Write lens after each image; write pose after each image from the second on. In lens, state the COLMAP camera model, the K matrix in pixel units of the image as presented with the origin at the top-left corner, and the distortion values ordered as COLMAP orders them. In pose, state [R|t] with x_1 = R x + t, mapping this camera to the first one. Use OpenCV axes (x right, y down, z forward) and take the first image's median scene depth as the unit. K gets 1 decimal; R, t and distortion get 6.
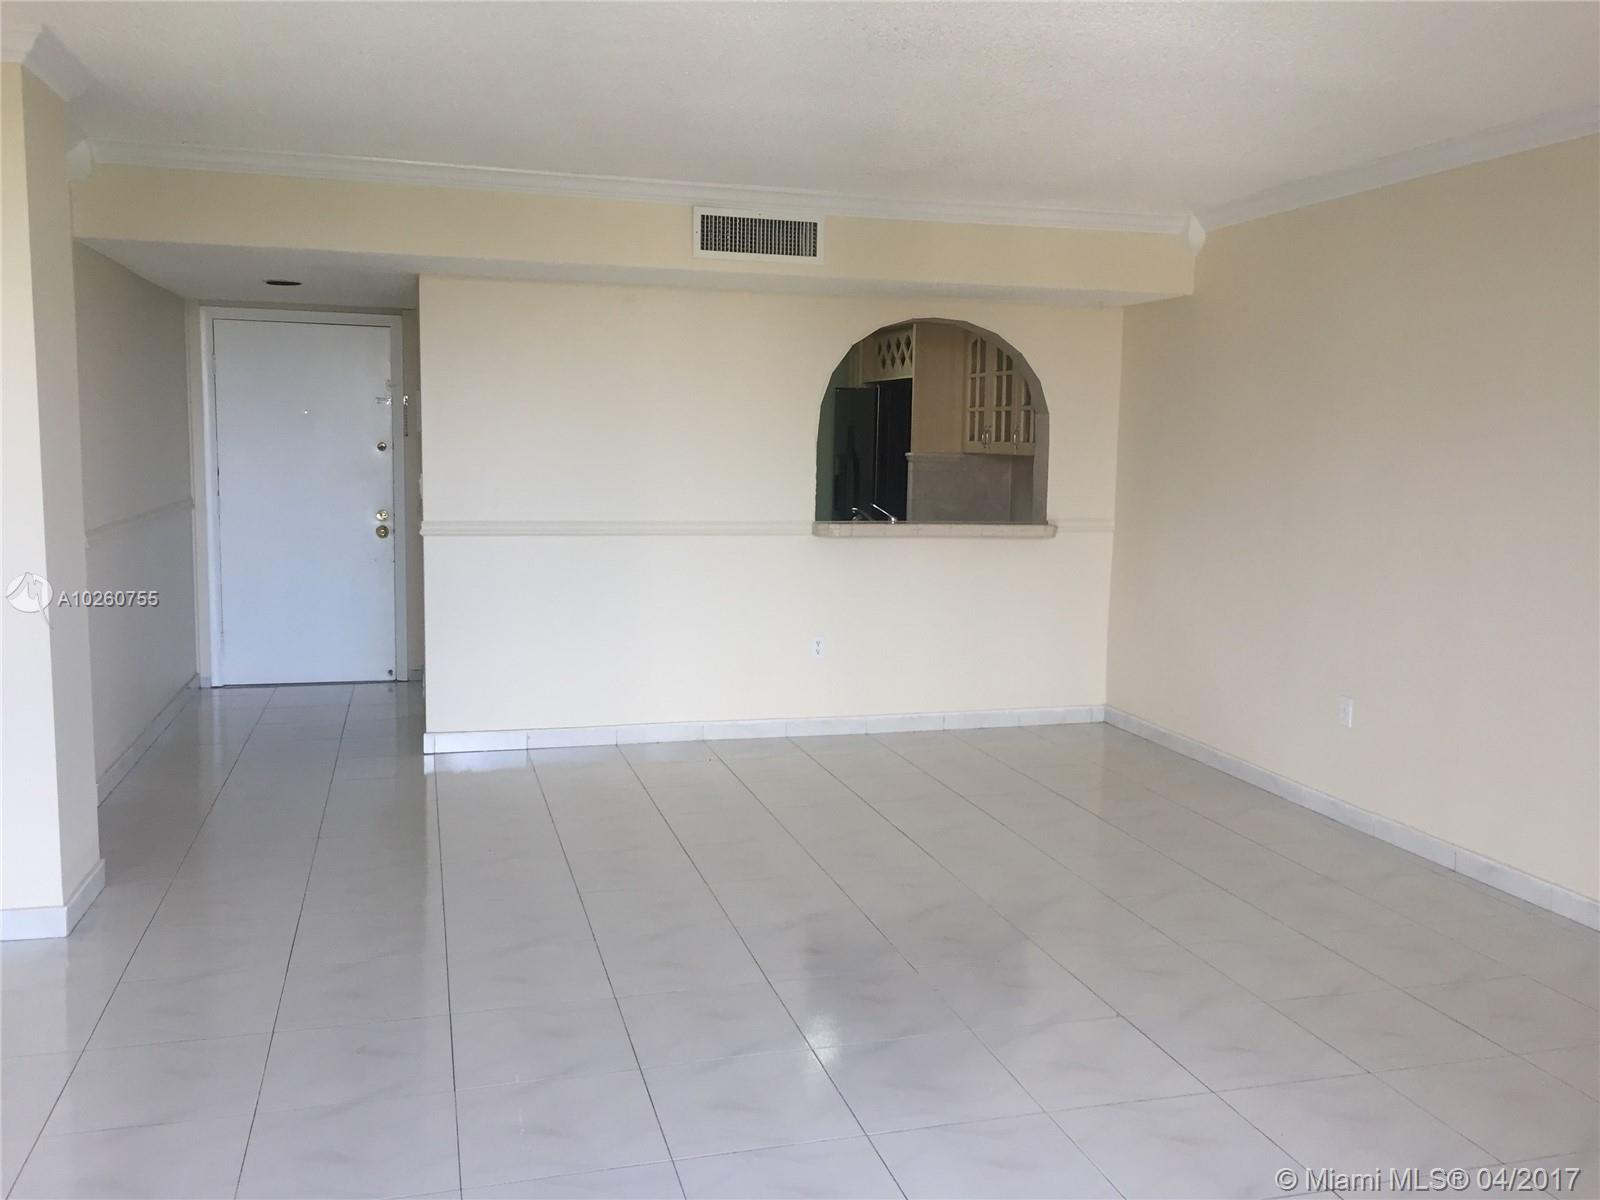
lens RADIAL K [[1375.6, 0, 801.1], [0, 1375.6, 597.3], [0, 0, 1]] dist [0.013000, -0.008344]
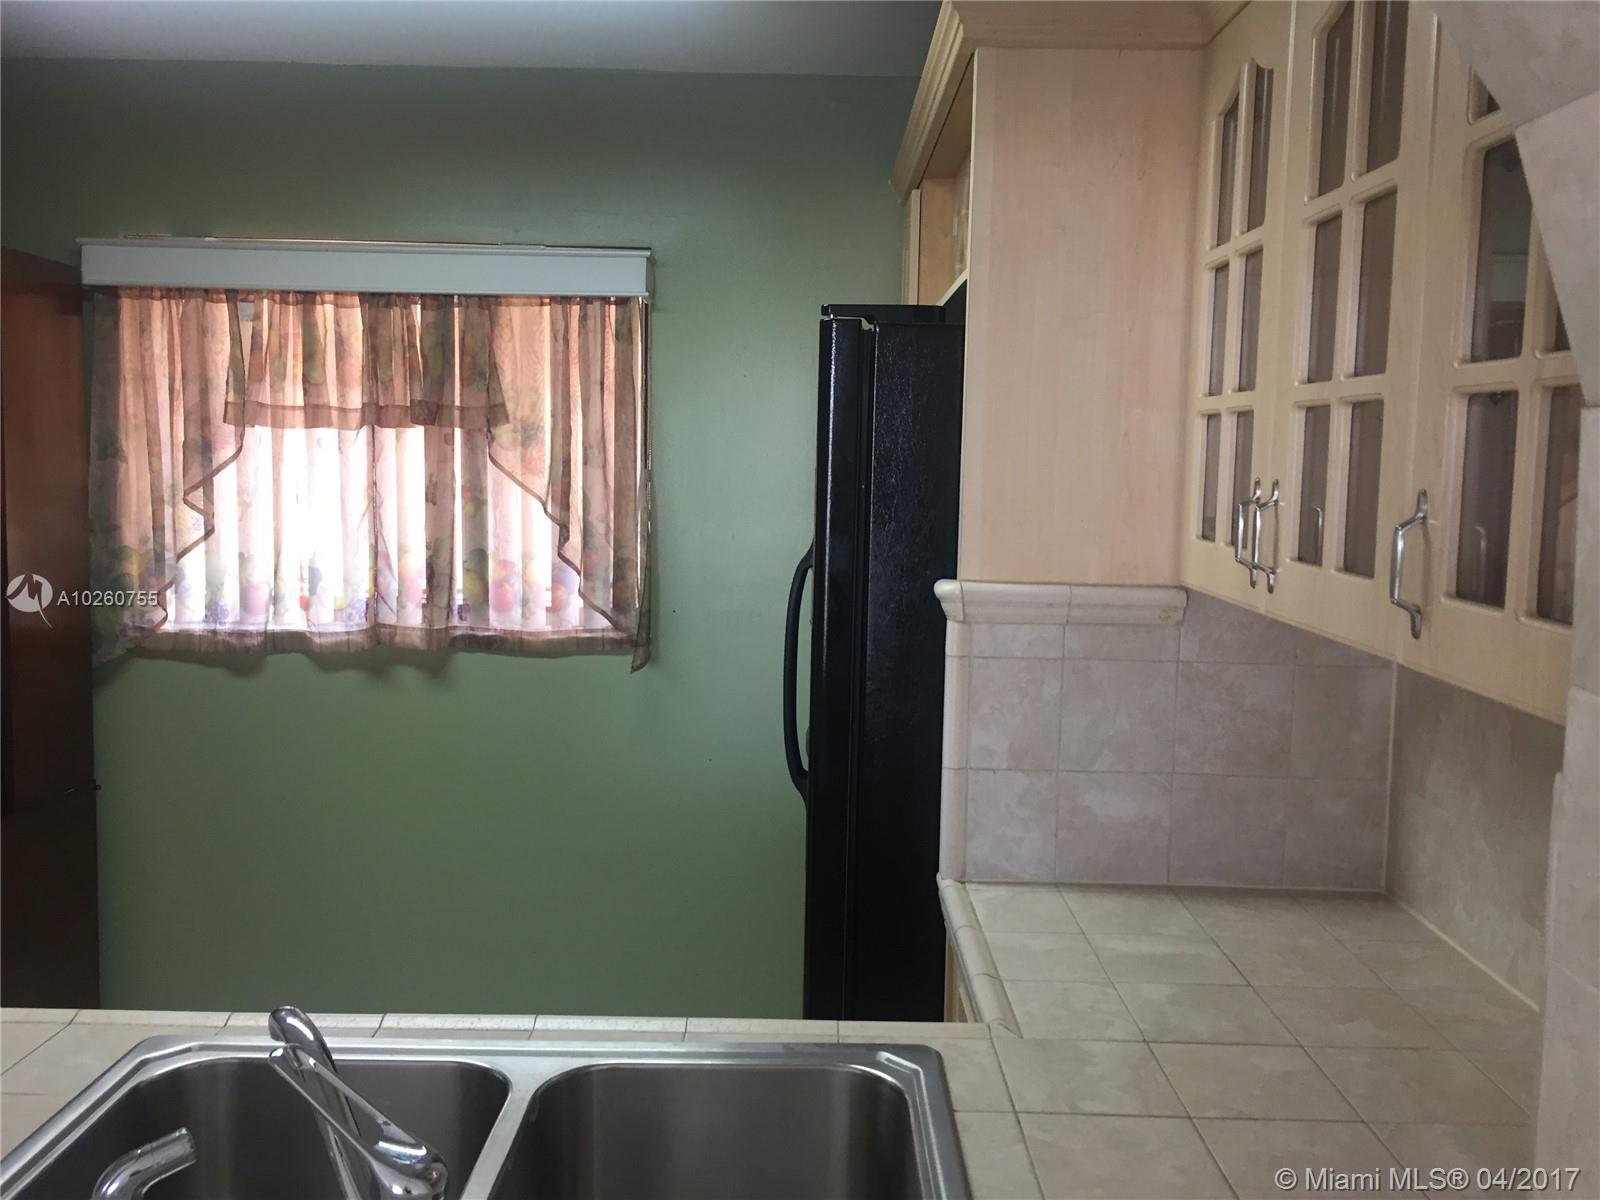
lens RADIAL K [[1375.6, 0, 801.9], [0, 1375.6, 603.4], [0, 0, 1]] dist [0.013000, -0.008344]
pose [[0.962382, 0.029573, -0.270086, 0.122379], [-0.032157, 0.999470, -0.005147, -0.100698], [0.269791, 0.013638, 0.962822, 0.767490]]
